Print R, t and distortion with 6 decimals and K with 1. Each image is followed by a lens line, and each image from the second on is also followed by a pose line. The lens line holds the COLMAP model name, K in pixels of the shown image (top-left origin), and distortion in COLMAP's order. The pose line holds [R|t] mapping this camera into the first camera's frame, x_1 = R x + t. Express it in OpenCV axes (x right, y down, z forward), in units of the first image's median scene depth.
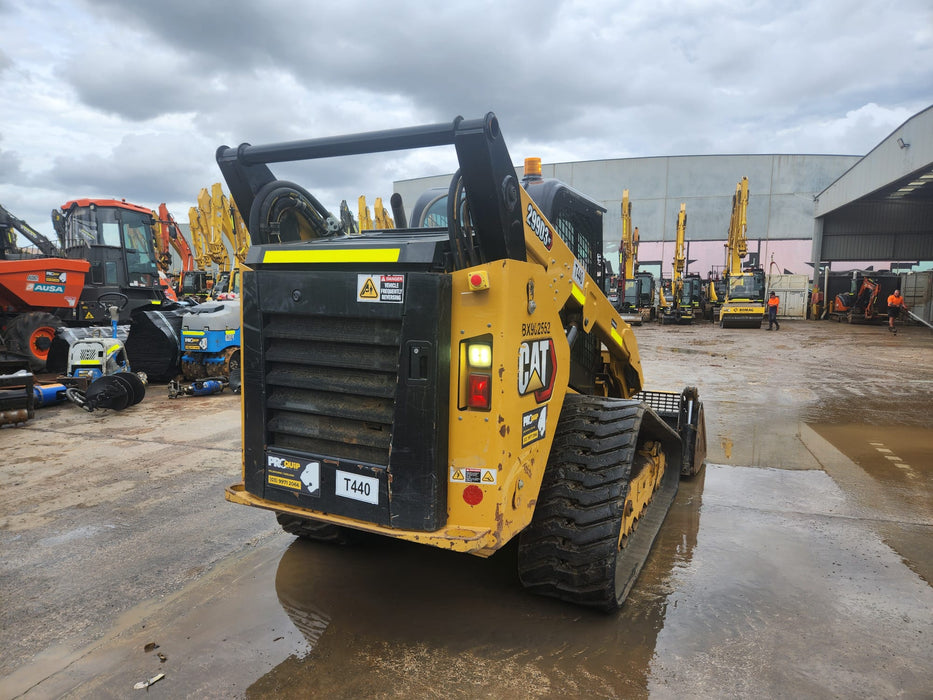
lens RADIAL K [[643.1, 0, 458.9], [0, 643.1, 355.1], [0, 0, 1]] dist [0.078268, -0.068209]
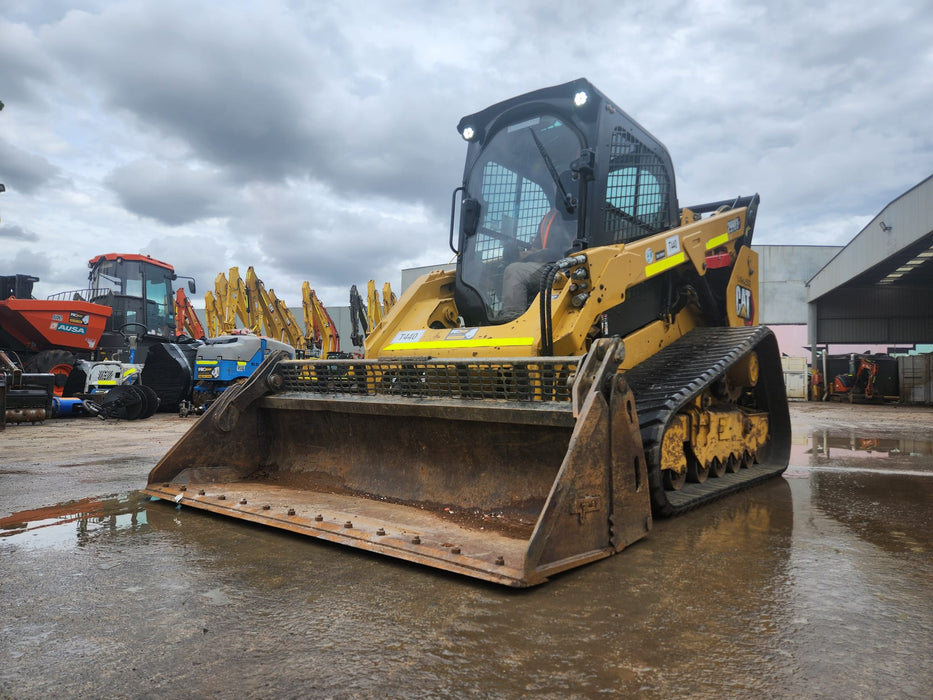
lens RADIAL K [[643.1, 0, 458.9], [0, 643.1, 355.1], [0, 0, 1]] dist [0.078268, -0.068209]
pose [[0.999925, 0.008079, -0.009215, 0.004780], [-0.009441, 0.987236, -0.158983, 0.089902], [0.007813, 0.159058, 0.987238, -0.022062]]
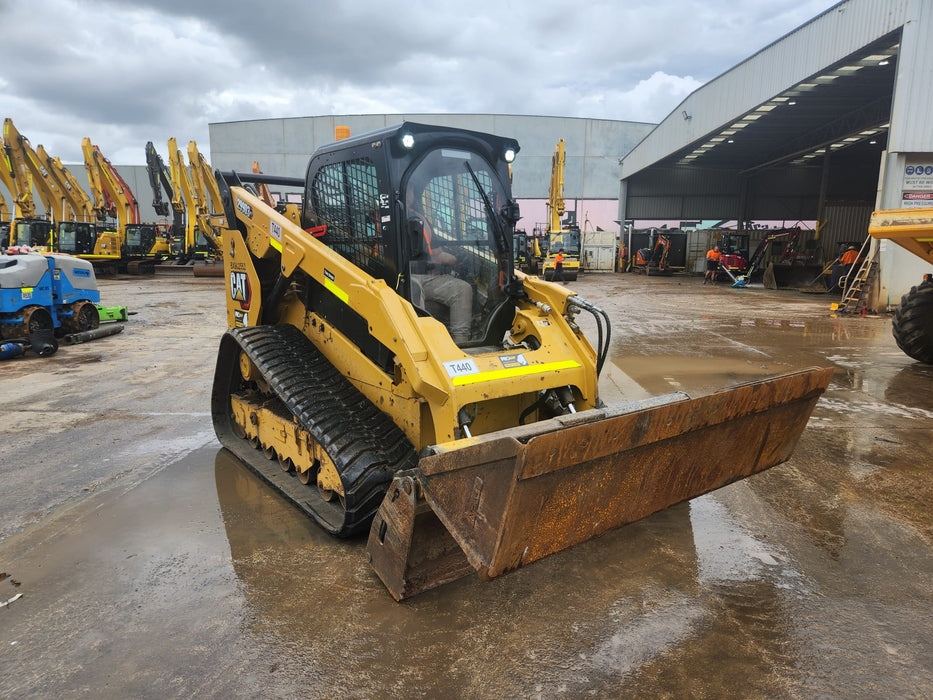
lens RADIAL K [[648.6, 0, 483.7], [0, 648.6, 365.6], [0, 0, 1]] dist [0.077706, -0.072726]
pose [[0.960926, -0.050377, 0.272183, 0.002832], [0.027995, 0.995945, 0.085501, 0.006971], [-0.275387, -0.074540, 0.958439, -0.055522]]
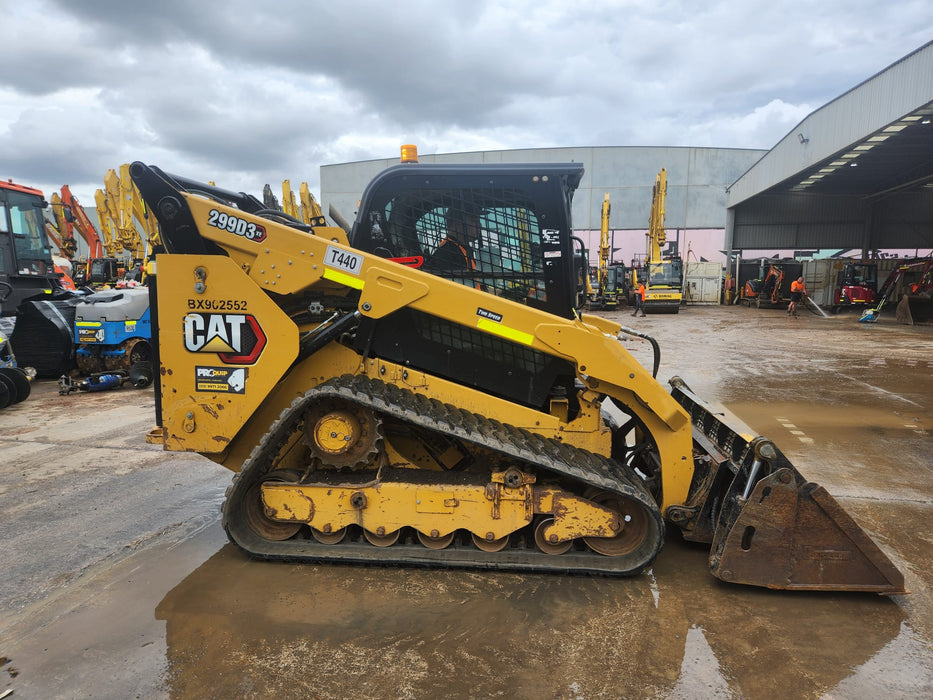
lens RADIAL K [[643.4, 0, 476.8], [0, 643.4, 355.9], [0, 0, 1]] dist [0.076293, -0.069586]
pose [[0.992442, -0.018728, 0.121280, 0.022230], [0.016377, 0.999659, 0.020359, 0.001135], [-0.121620, -0.018219, 0.992409, 0.001287]]
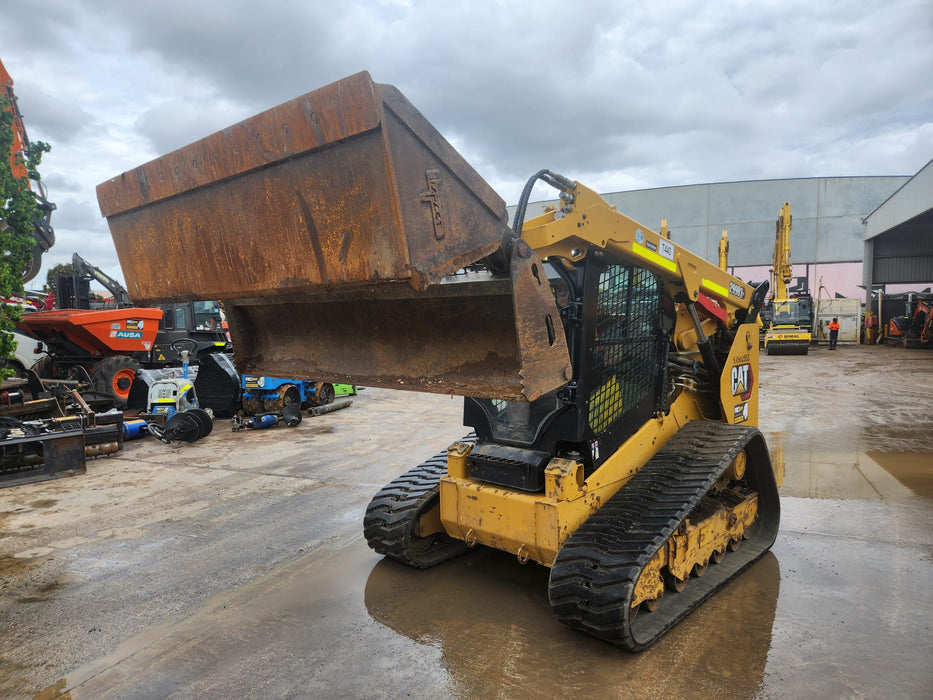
lens RADIAL K [[651.7, 0, 449.7], [0, 651.7, 356.6], [0, 0, 1]] dist [0.077749, -0.067652]
pose [[0.995957, -0.018076, -0.087992, 0.024616], [0.014379, 0.998994, -0.042466, -0.006674], [0.088671, 0.041029, 0.995216, -0.077292]]
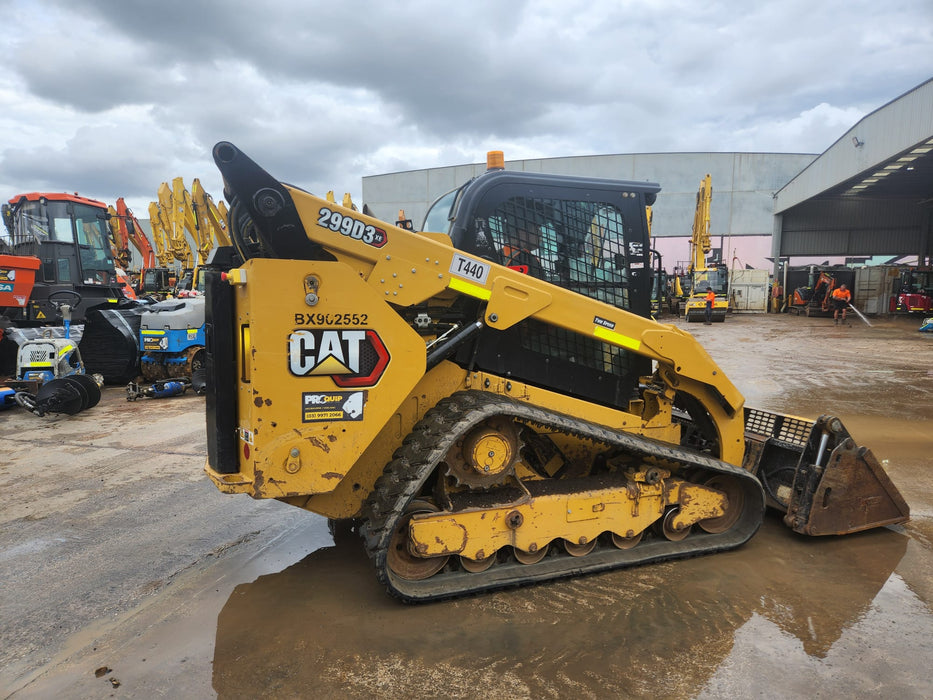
lens RADIAL K [[639.5, 0, 471.2], [0, 639.5, 357.6], [0, 0, 1]] dist [0.082943, -0.075342]
pose [[0.997970, -0.013123, 0.062323, -0.000099], [0.012518, 0.999871, 0.010095, -0.000449], [-0.062448, -0.009294, 0.998005, 0.011545]]
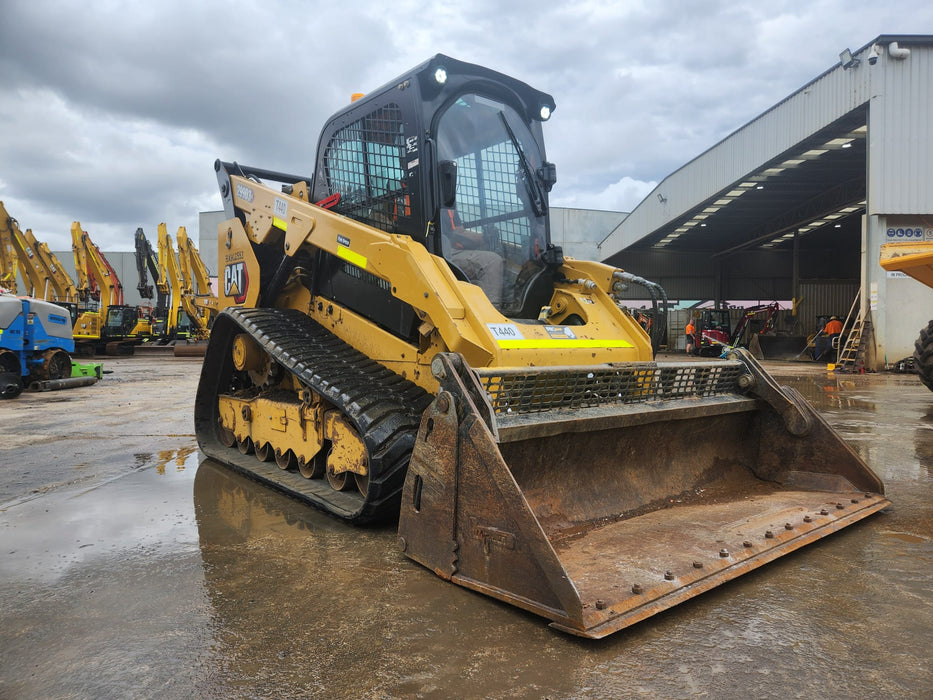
lens RADIAL K [[642.5, 0, 478.8], [0, 642.5, 345.6], [0, 0, 1]] dist [0.077397, -0.072054]
pose [[0.952514, -0.008741, 0.304369, -0.011547], [0.038144, 0.995139, -0.090792, 0.066624], [-0.302096, 0.098091, 0.948217, 0.003208]]
